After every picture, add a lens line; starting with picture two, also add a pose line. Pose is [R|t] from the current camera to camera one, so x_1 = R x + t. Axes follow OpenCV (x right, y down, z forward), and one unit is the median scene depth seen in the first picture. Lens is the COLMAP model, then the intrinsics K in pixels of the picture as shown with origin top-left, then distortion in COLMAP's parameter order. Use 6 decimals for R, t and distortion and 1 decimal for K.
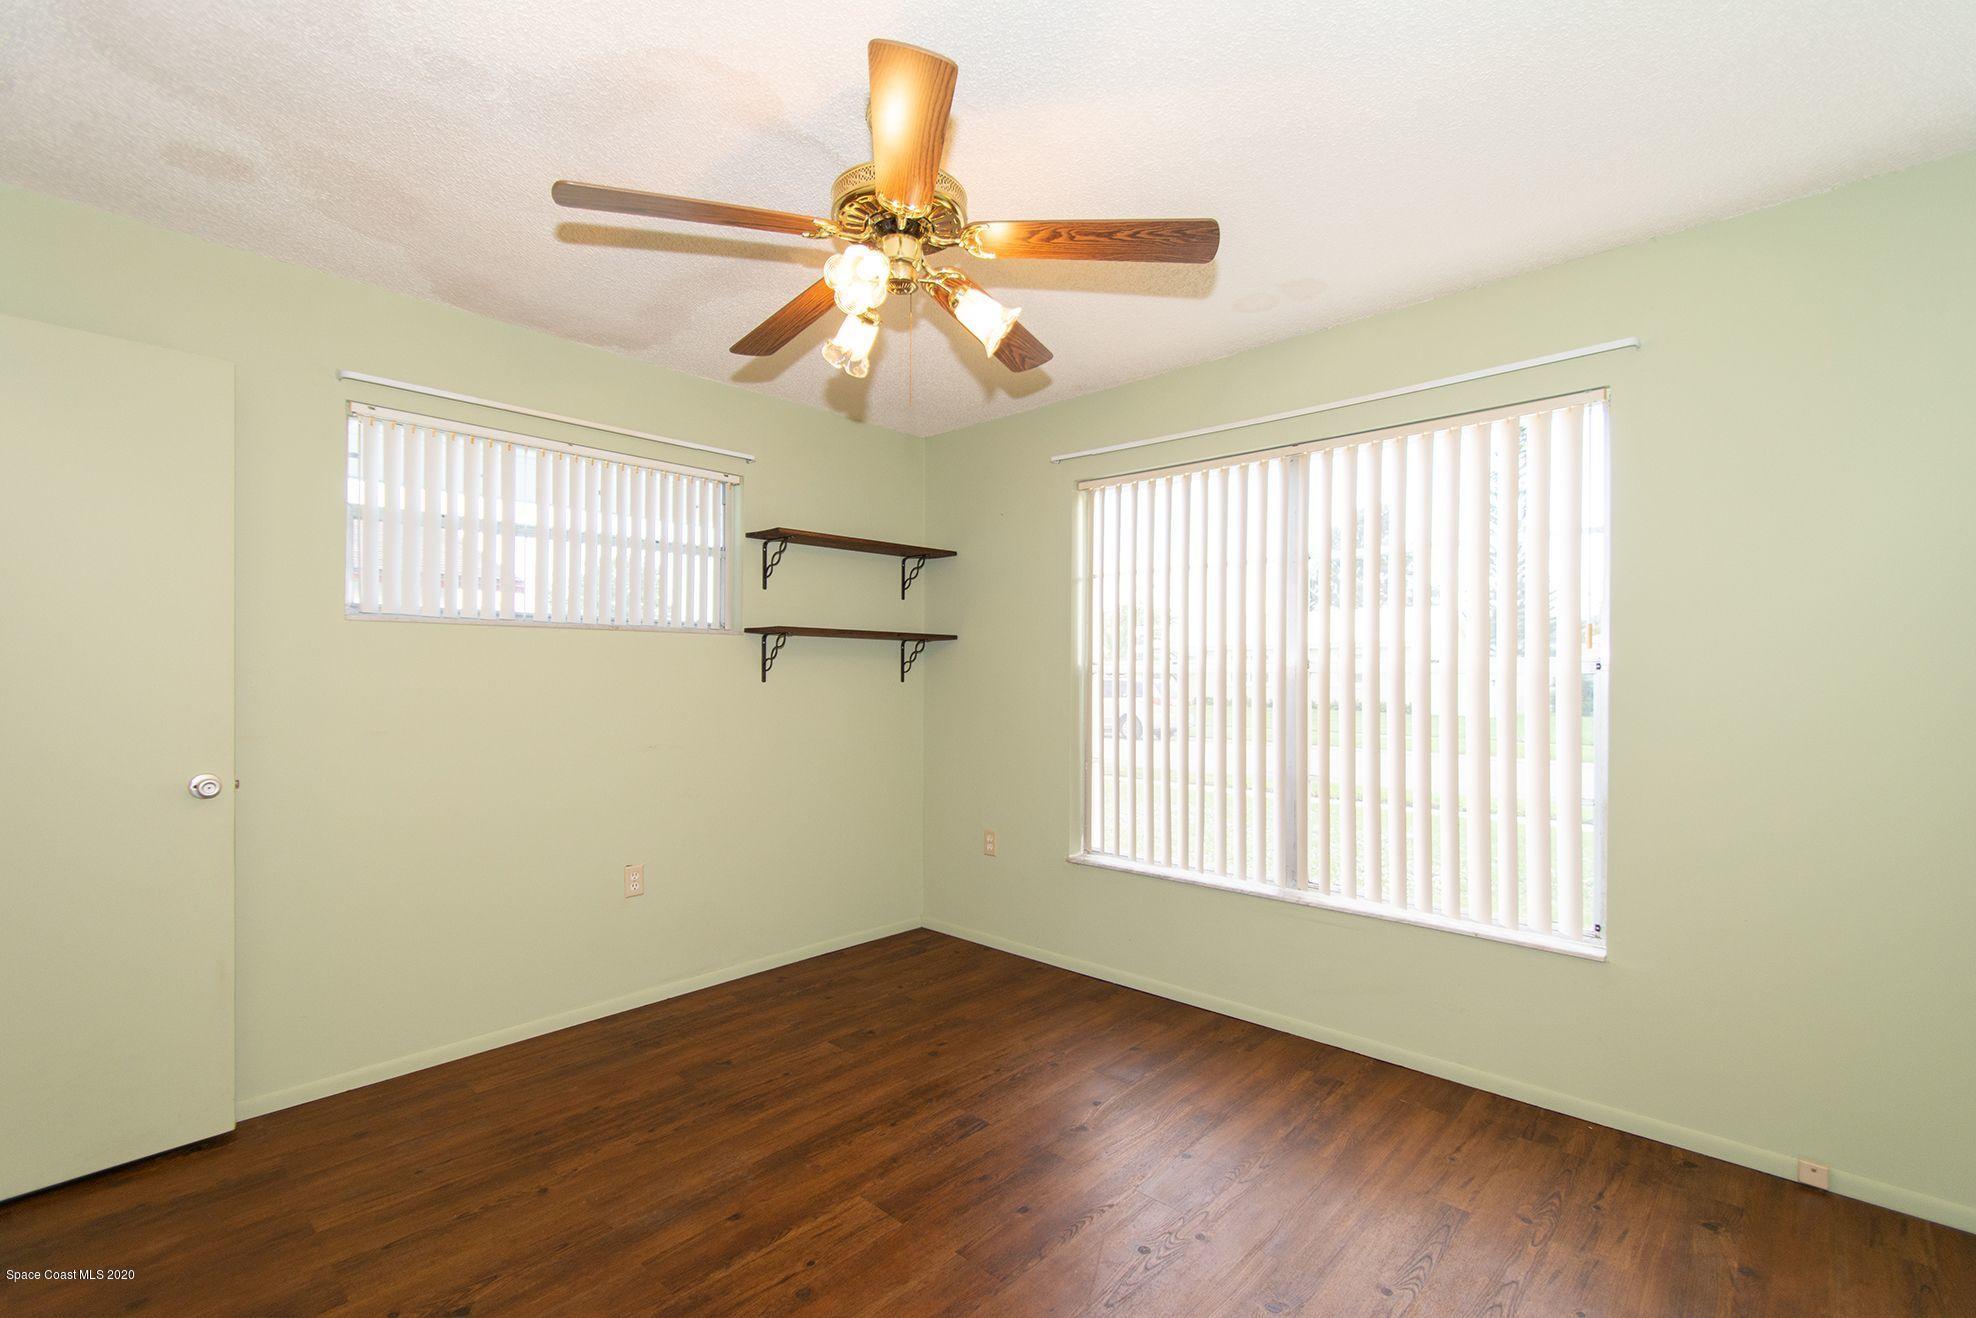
lens RADIAL K [[869.9, 0, 979.1], [0, 869.9, 665.7], [0, 0, 1]] dist [-0.000429, -0.000957]
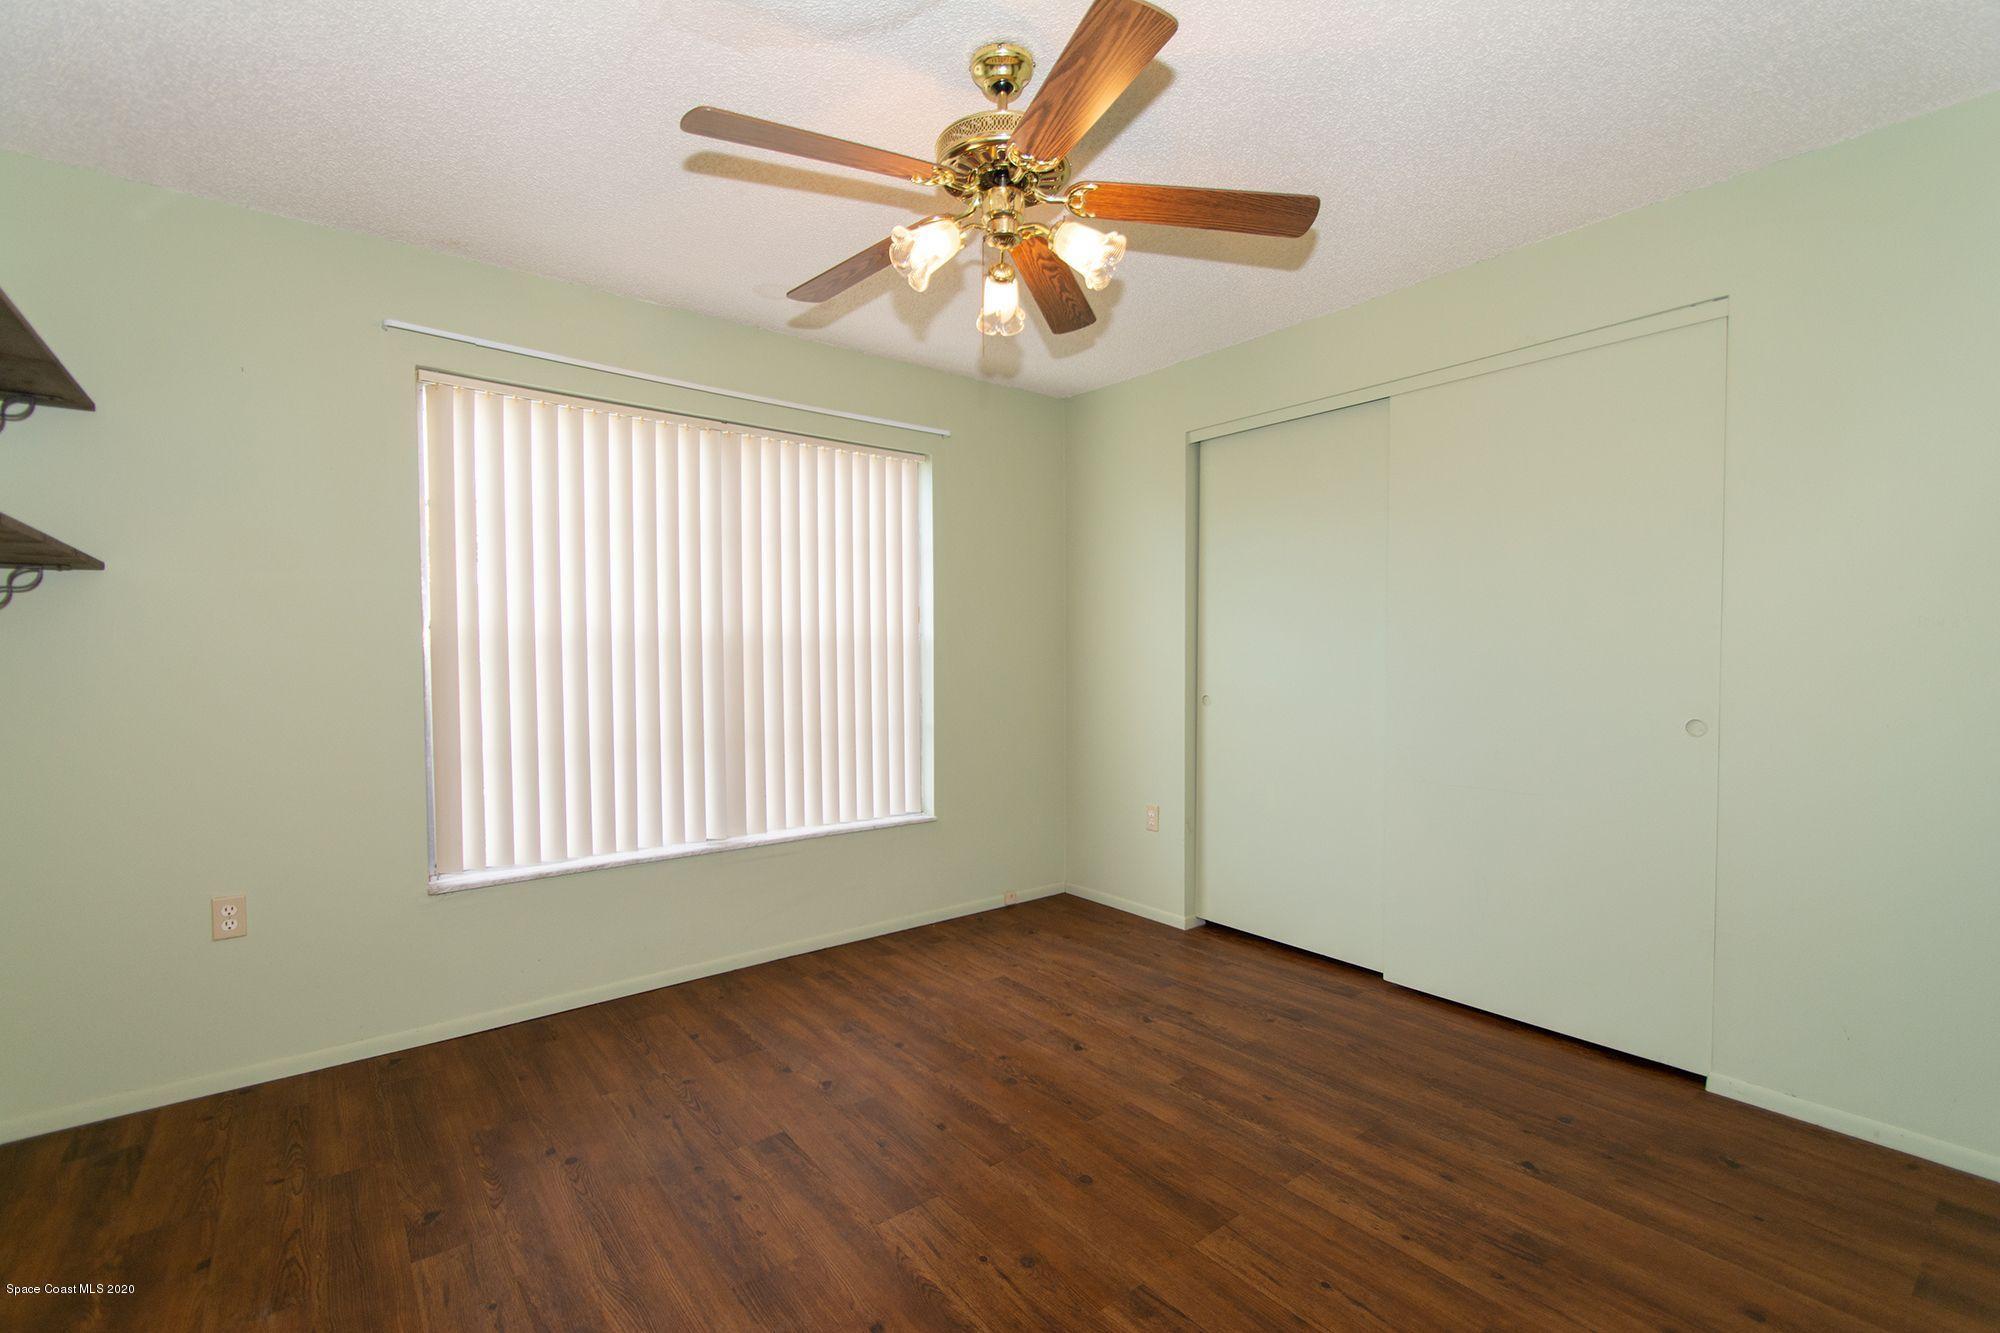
lens RADIAL K [[895.8, 0, 1004.6], [0, 895.8, 657.8], [0, 0, 1]] dist [0.000269, -0.001300]
pose [[0.133392, -0.012591, 0.990983, -0.752496], [-0.004098, 0.999904, 0.013255, 0.022040], [-0.991055, -0.005829, 0.133328, 0.568270]]
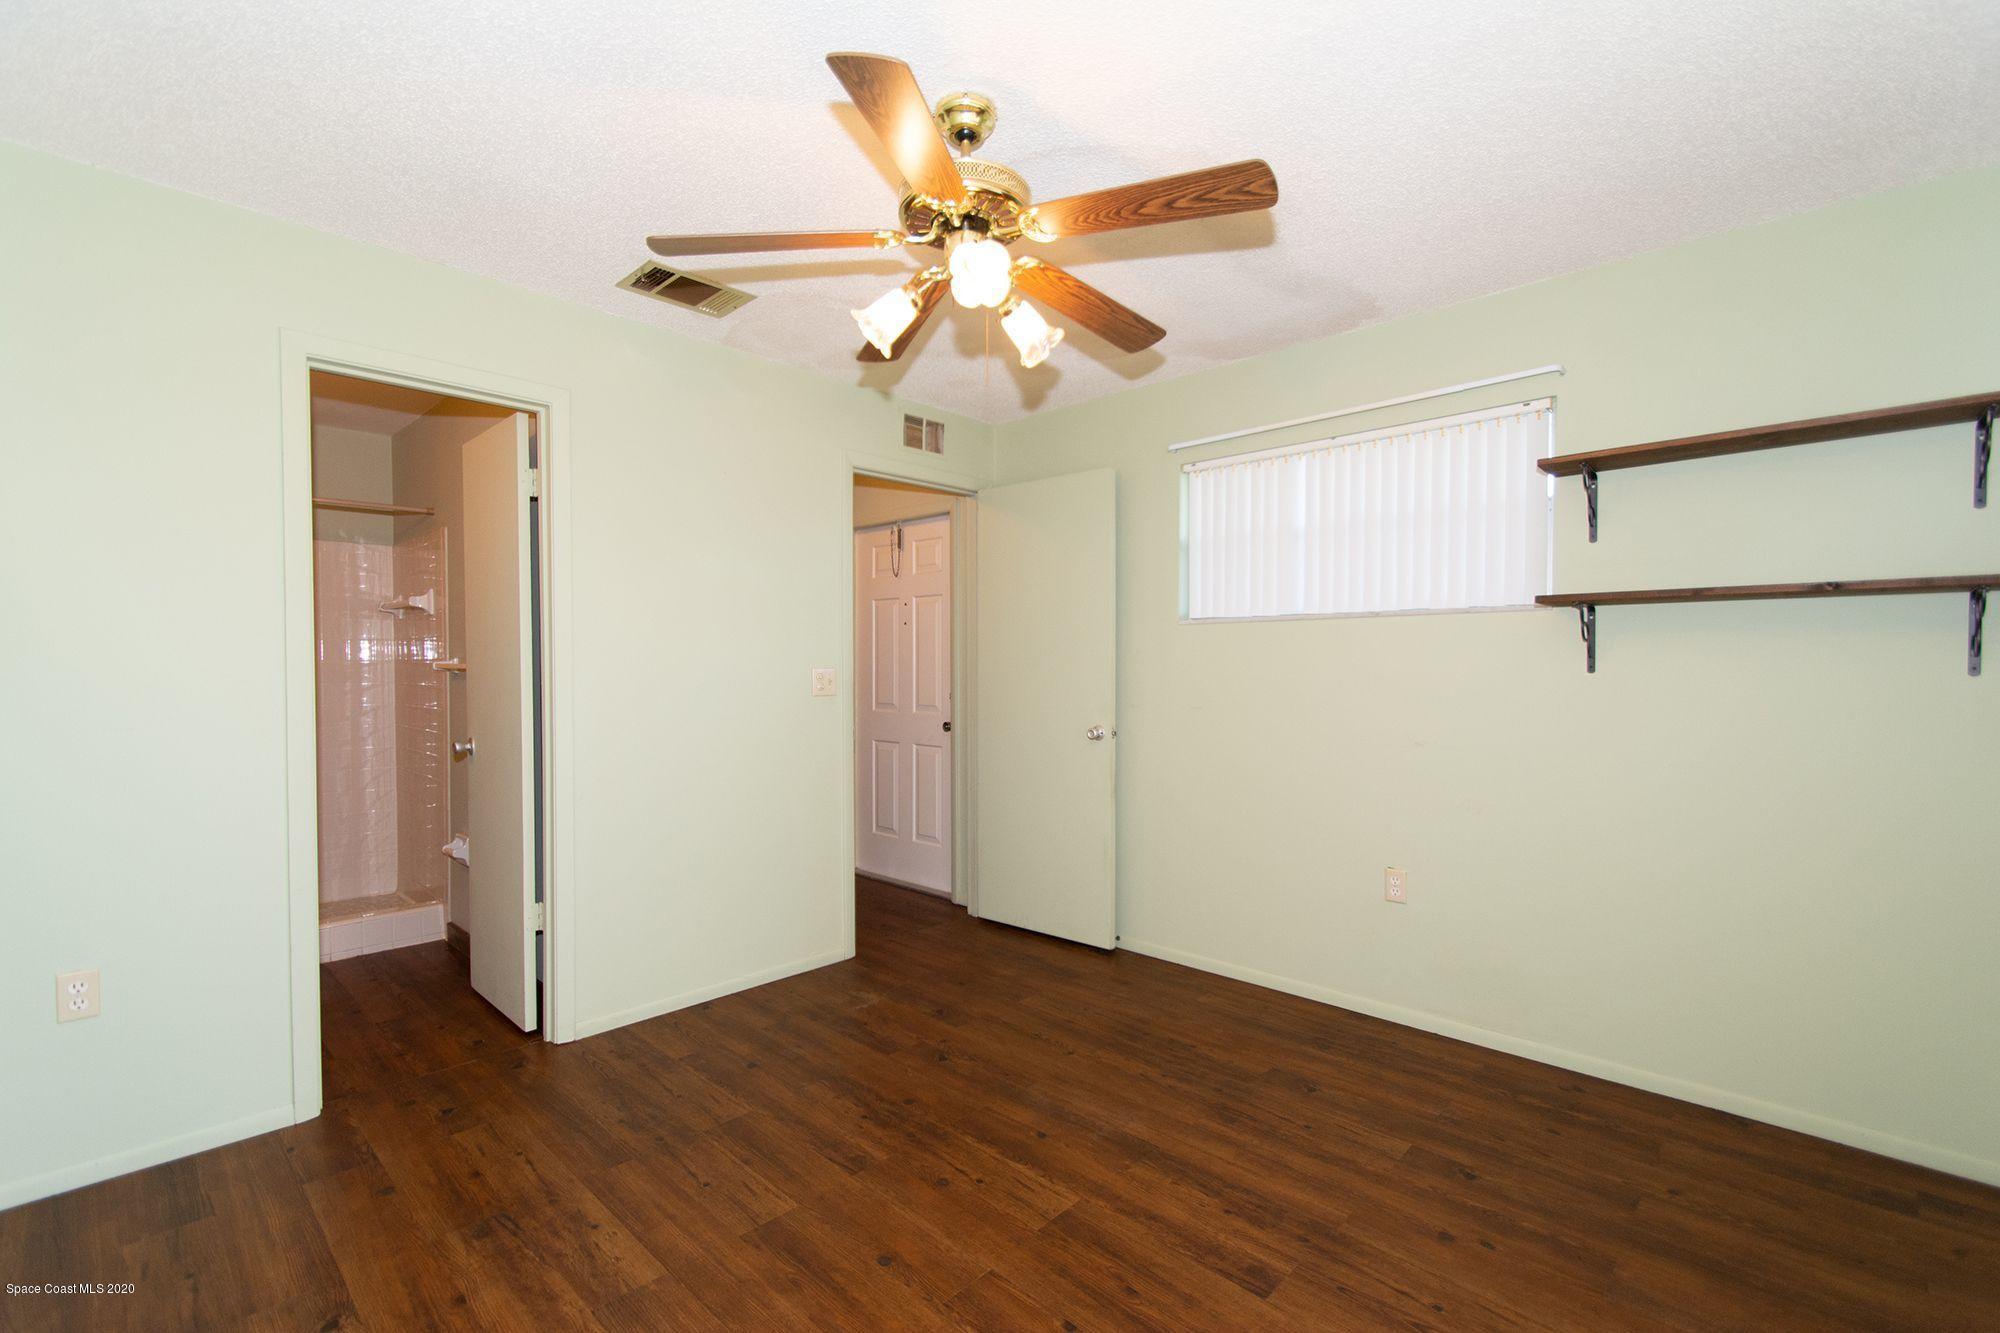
lens RADIAL K [[860.4, 0, 1000.0], [0, 860.4, 666.5], [0, 0, 1]] dist [-0.001809, -0.000782]
pose [[-0.004254, -0.001372, -0.999990, 0.614574], [0.009811, 0.999951, -0.001413, 0.014020], [0.999943, -0.009817, -0.004240, 0.690547]]
